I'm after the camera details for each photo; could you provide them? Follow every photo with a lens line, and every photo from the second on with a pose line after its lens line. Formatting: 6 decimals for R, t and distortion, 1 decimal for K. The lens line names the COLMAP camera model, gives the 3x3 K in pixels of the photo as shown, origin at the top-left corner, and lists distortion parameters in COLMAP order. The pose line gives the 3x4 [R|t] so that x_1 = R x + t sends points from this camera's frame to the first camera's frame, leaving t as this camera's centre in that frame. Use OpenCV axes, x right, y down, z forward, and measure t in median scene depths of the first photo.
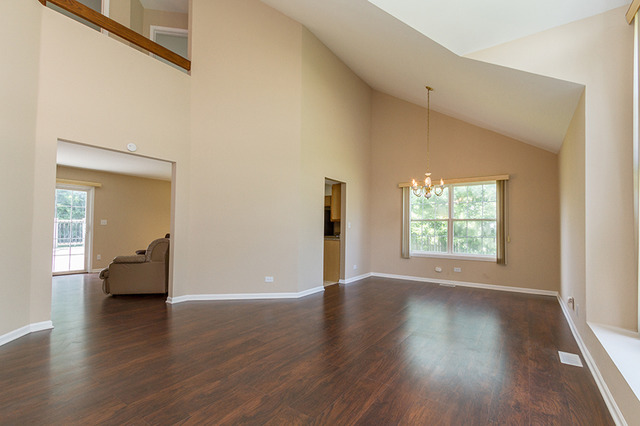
lens RADIAL K [[291.1, 0, 321.4], [0, 291.1, 223.1], [0, 0, 1]] dist [0.000036, -0.001026]
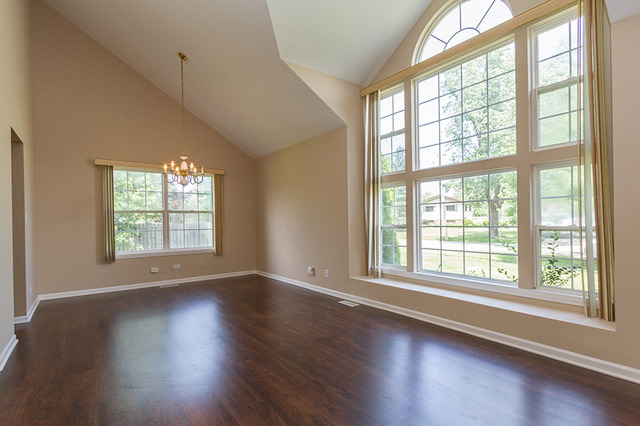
lens RADIAL K [[315.1, 0, 317.0], [0, 315.1, 221.7], [0, 0, 1]] dist [-0.000648, -0.000176]
pose [[0.309238, -0.021492, 0.950742, -0.350241], [0.002817, 0.999761, 0.021684, 0.000618], [-0.950980, -0.004027, 0.309225, 0.298383]]
